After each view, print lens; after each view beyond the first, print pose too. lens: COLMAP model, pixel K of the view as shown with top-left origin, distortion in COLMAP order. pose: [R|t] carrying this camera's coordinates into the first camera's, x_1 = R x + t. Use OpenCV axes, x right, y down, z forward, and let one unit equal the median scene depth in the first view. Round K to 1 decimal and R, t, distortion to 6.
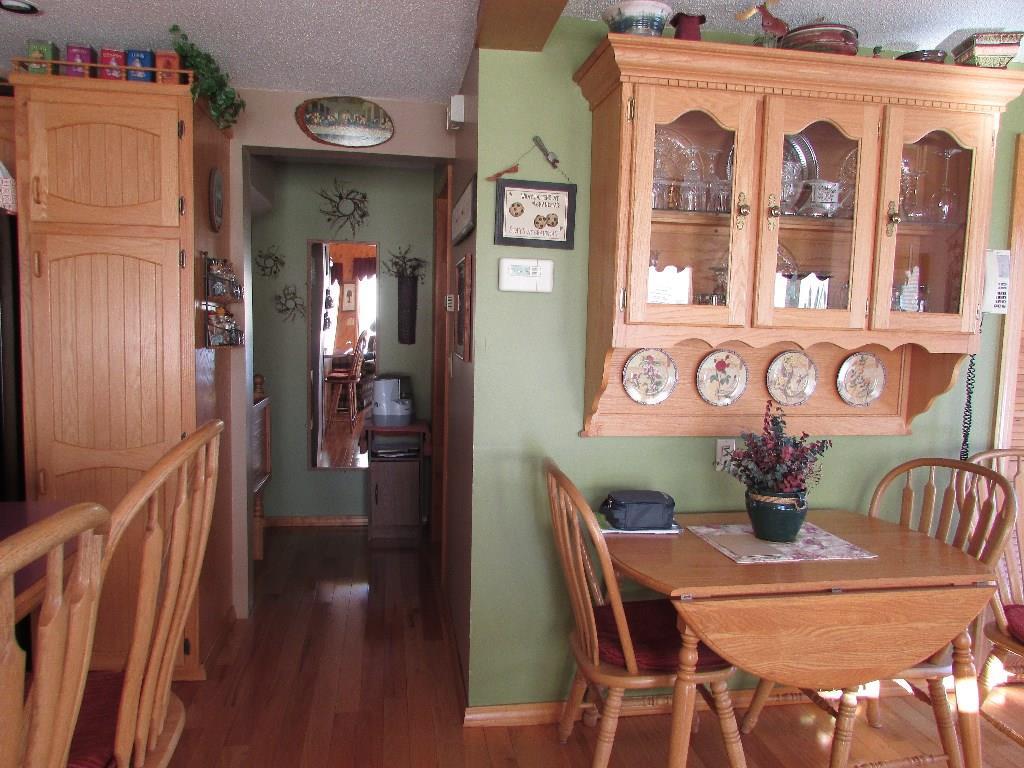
lens RADIAL K [[727.2, 0, 514.1], [0, 727.2, 378.2], [0, 0, 1]] dist [-0.026809, 0.008248]
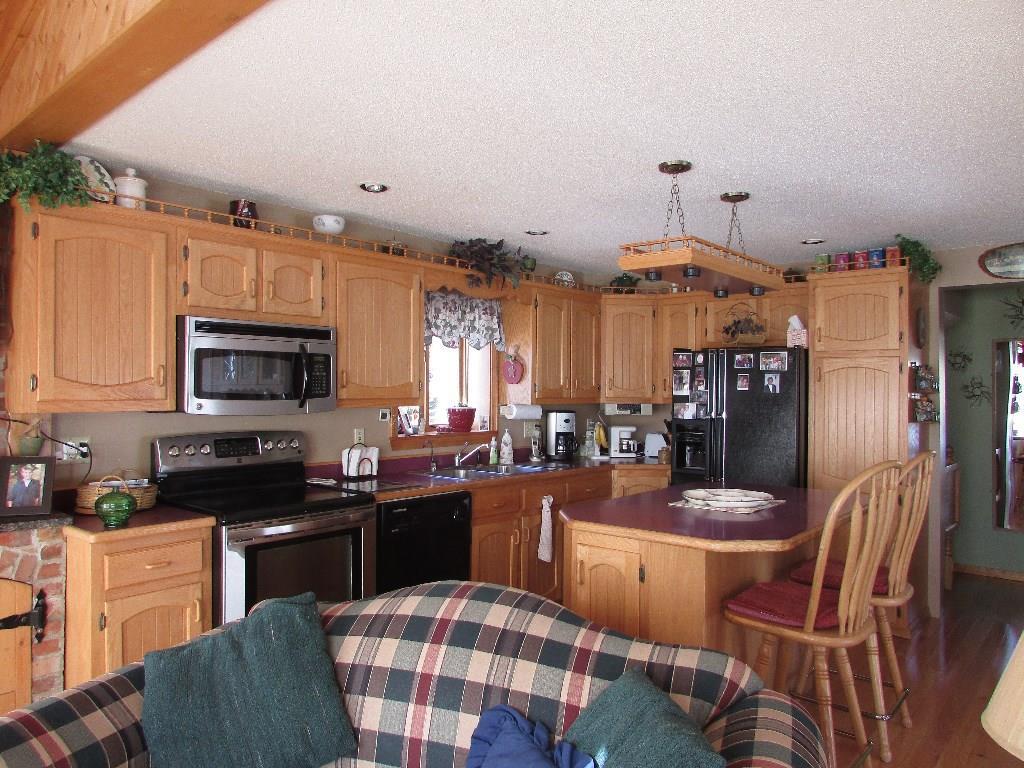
lens RADIAL K [[727.2, 0, 516.0], [0, 727.2, 381.0], [0, 0, 1]] dist [-0.026809, 0.008248]
pose [[0.641435, -0.029411, -0.766613, 0.230108], [-0.056544, 0.994735, -0.085474, 0.052684], [0.765090, 0.098174, 0.636395, -0.688285]]
